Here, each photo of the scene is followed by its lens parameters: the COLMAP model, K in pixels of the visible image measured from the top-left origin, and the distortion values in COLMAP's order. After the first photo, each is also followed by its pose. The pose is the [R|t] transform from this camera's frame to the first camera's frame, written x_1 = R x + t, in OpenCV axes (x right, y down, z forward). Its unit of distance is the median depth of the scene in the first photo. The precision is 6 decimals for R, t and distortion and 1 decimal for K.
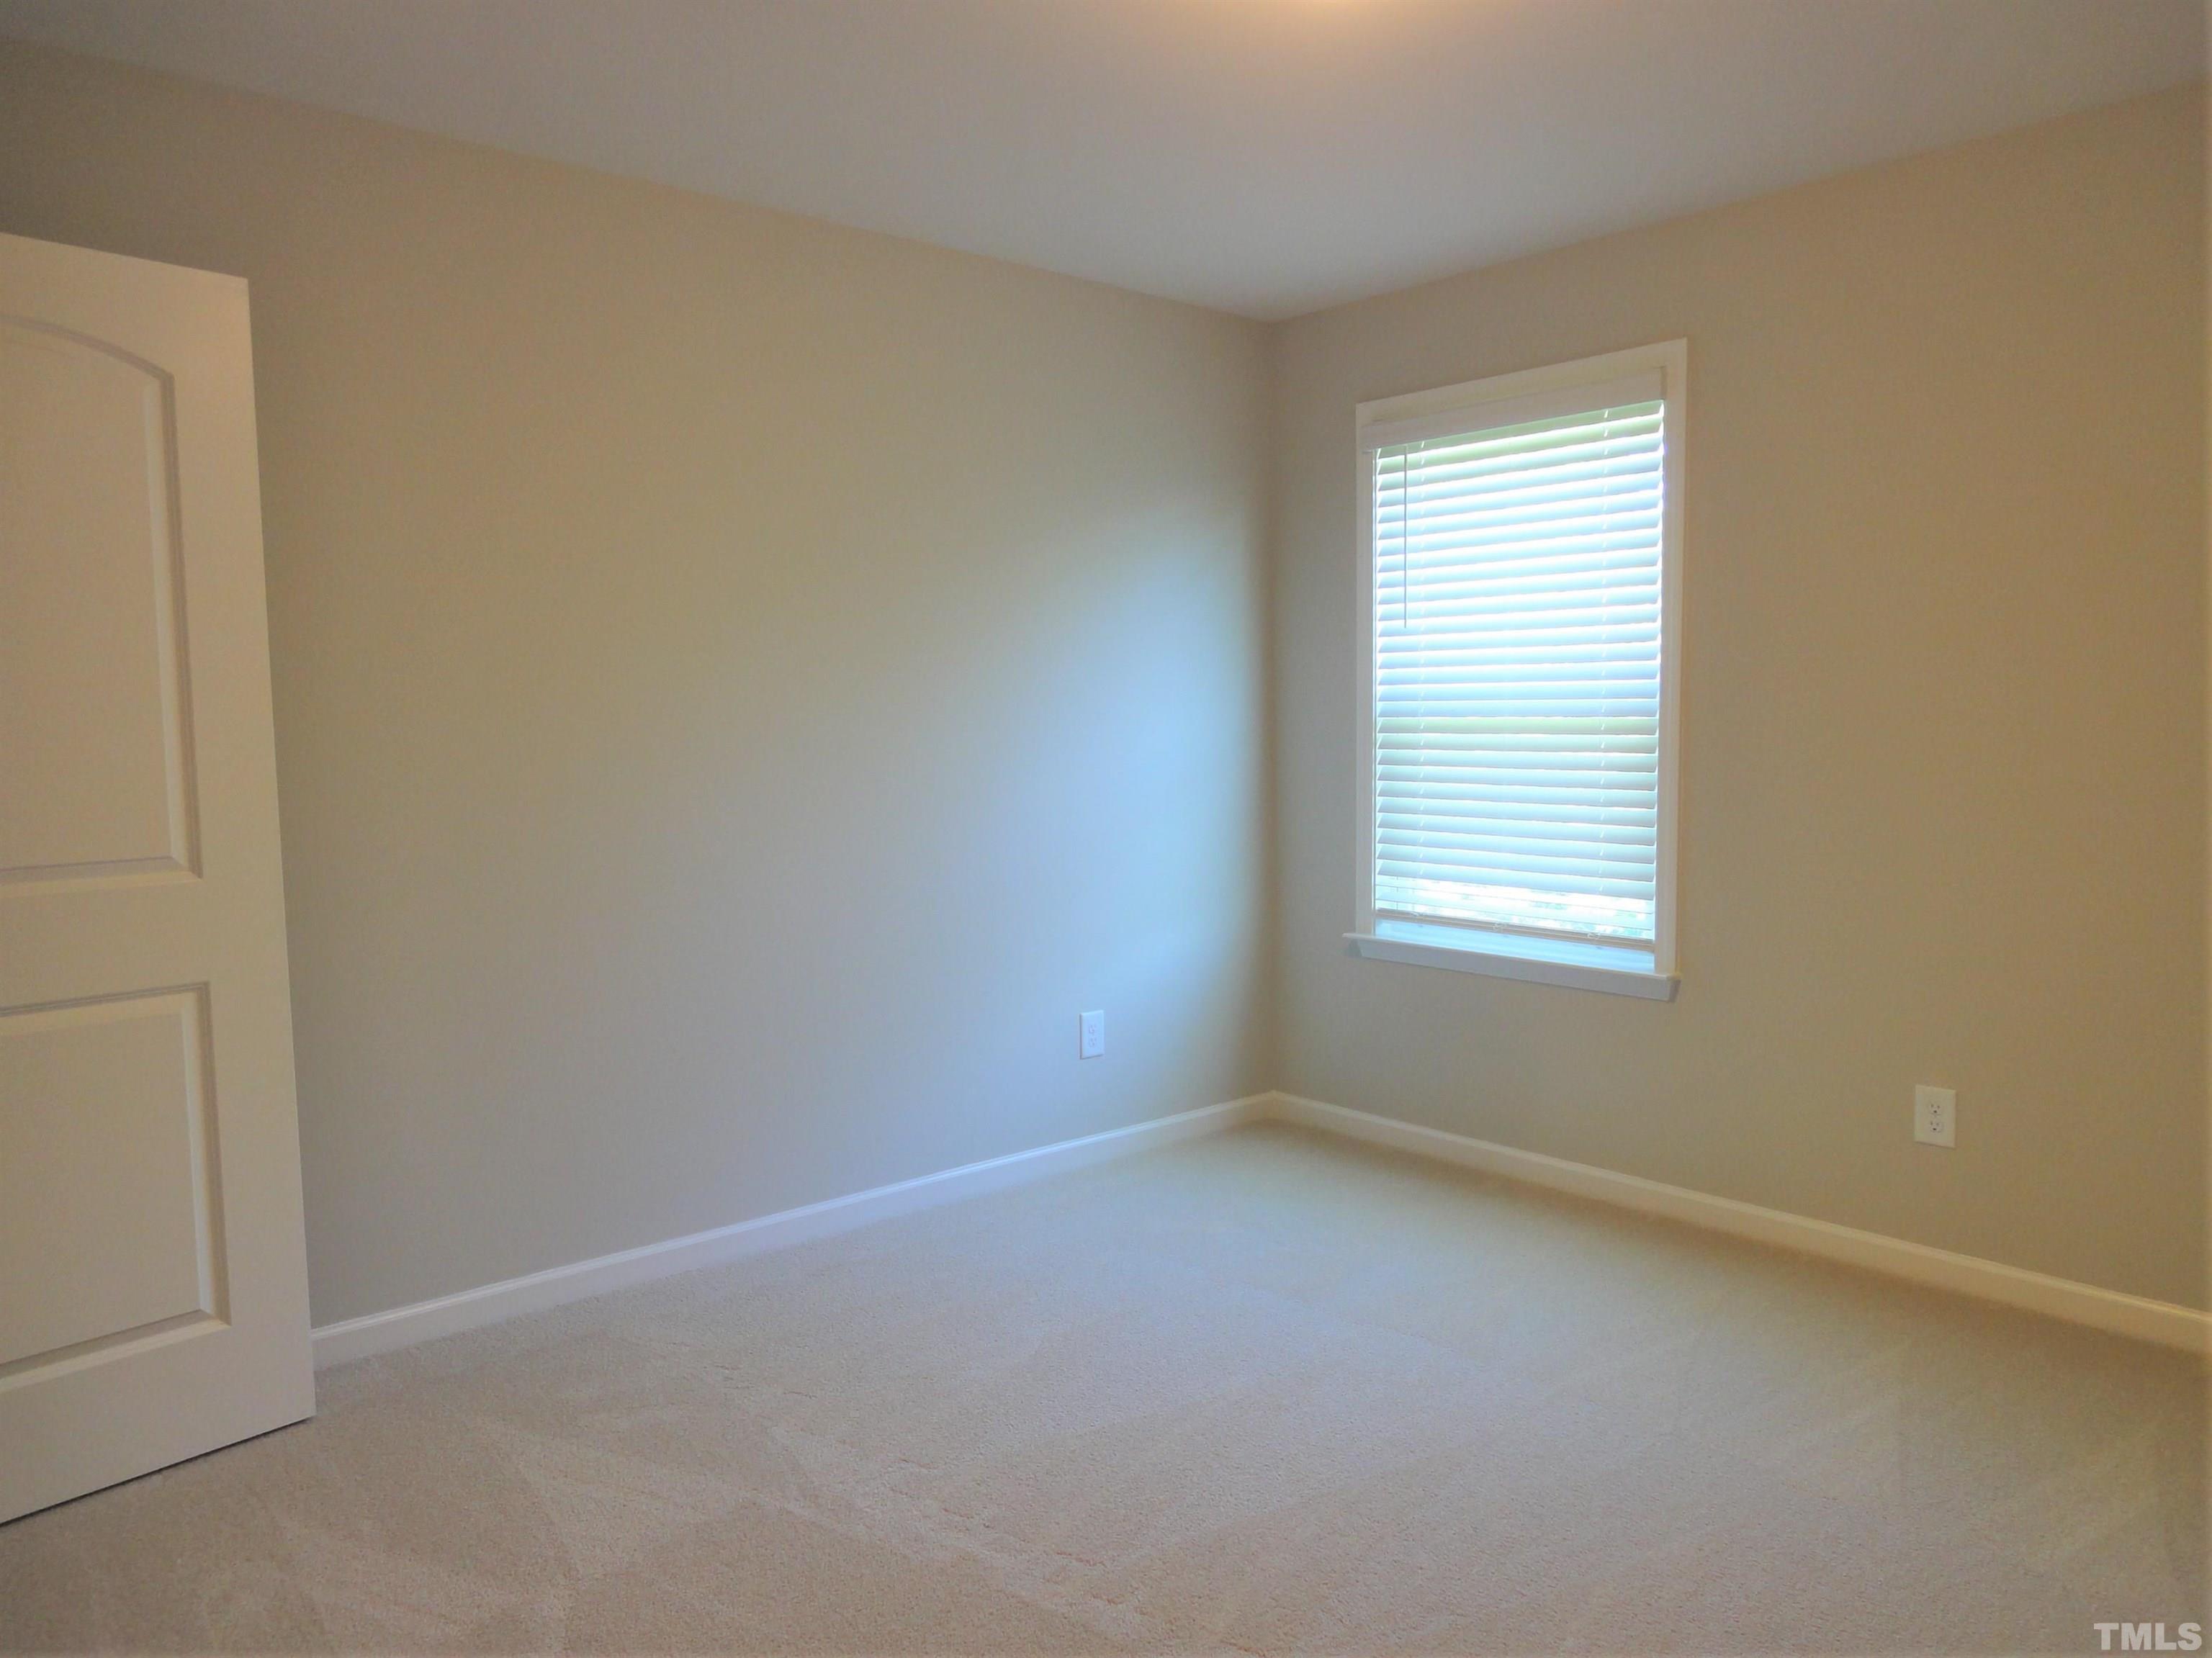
lens RADIAL K [[1539.8, 0, 1106.0], [0, 1539.8, 829.0], [0, 0, 1]] dist [0.005964, 0.002453]
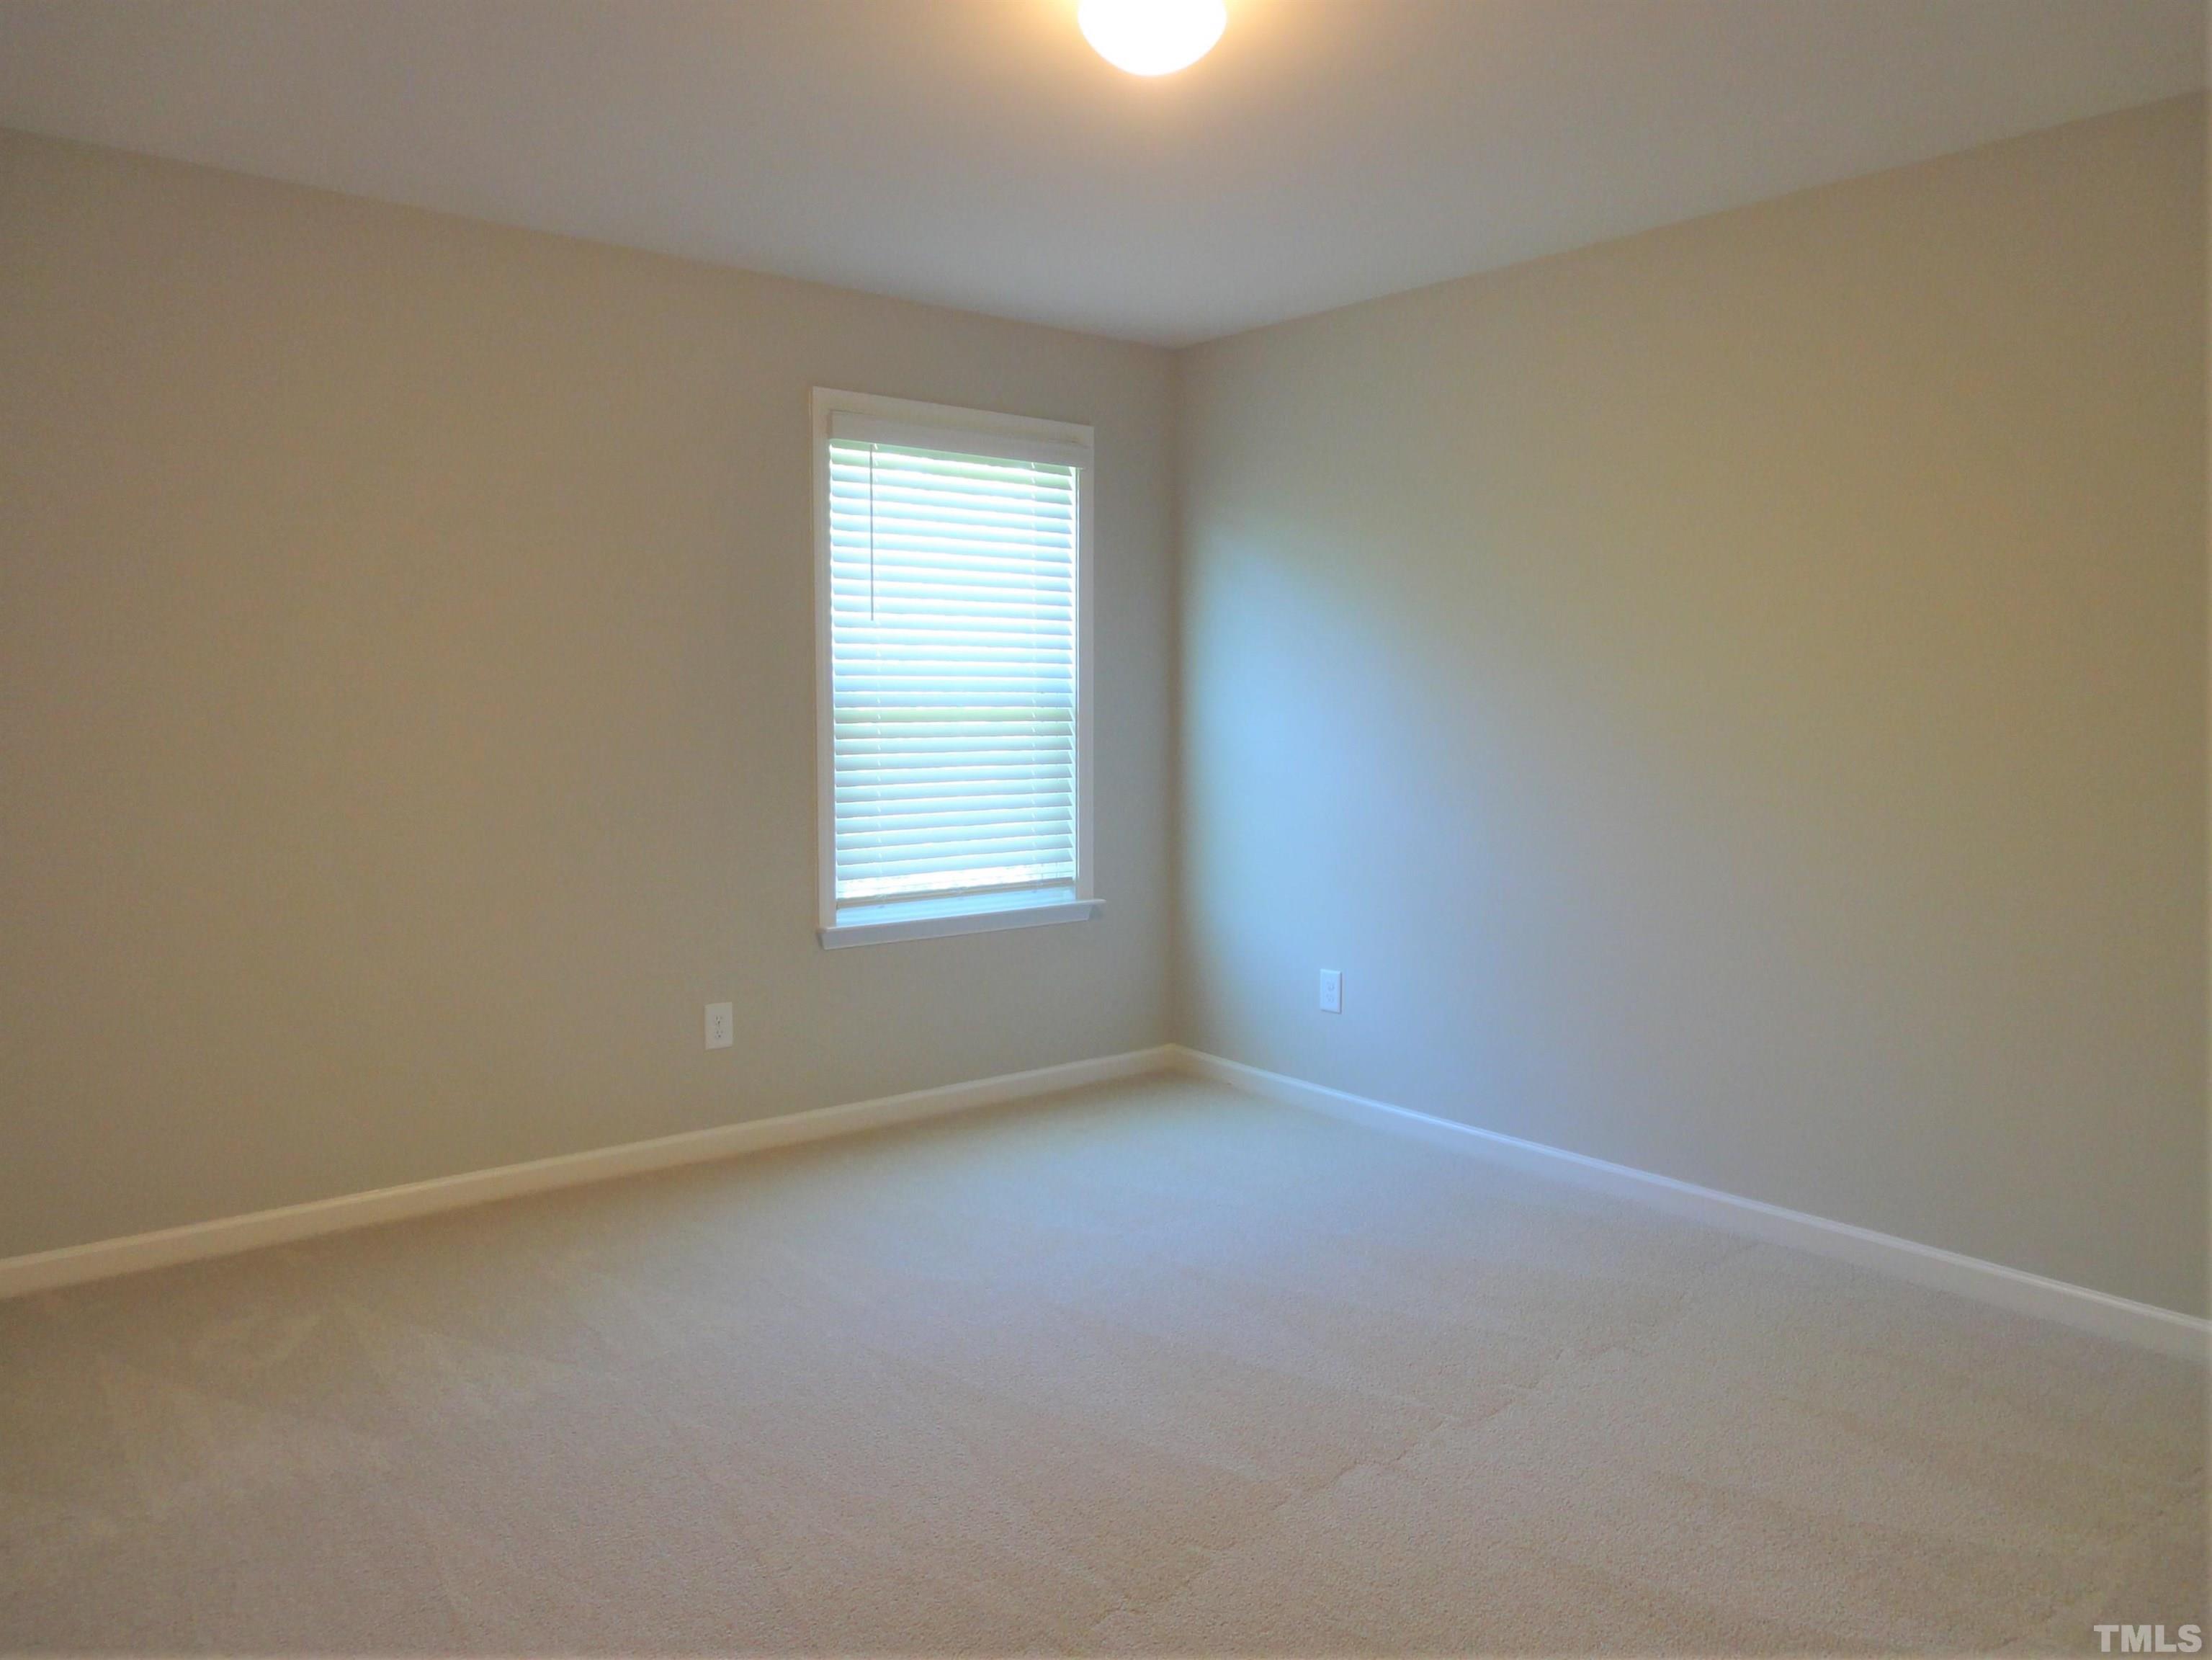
lens RADIAL K [[1509.5, 0, 1106.0], [0, 1509.5, 830.0], [0, 0, 1]] dist [-0.020166, 0.014199]
pose [[0.050754, -0.087755, 0.994848, -0.805583], [0.063852, 0.994379, 0.084456, -0.065655], [-0.996668, 0.059237, 0.056072, 0.784674]]
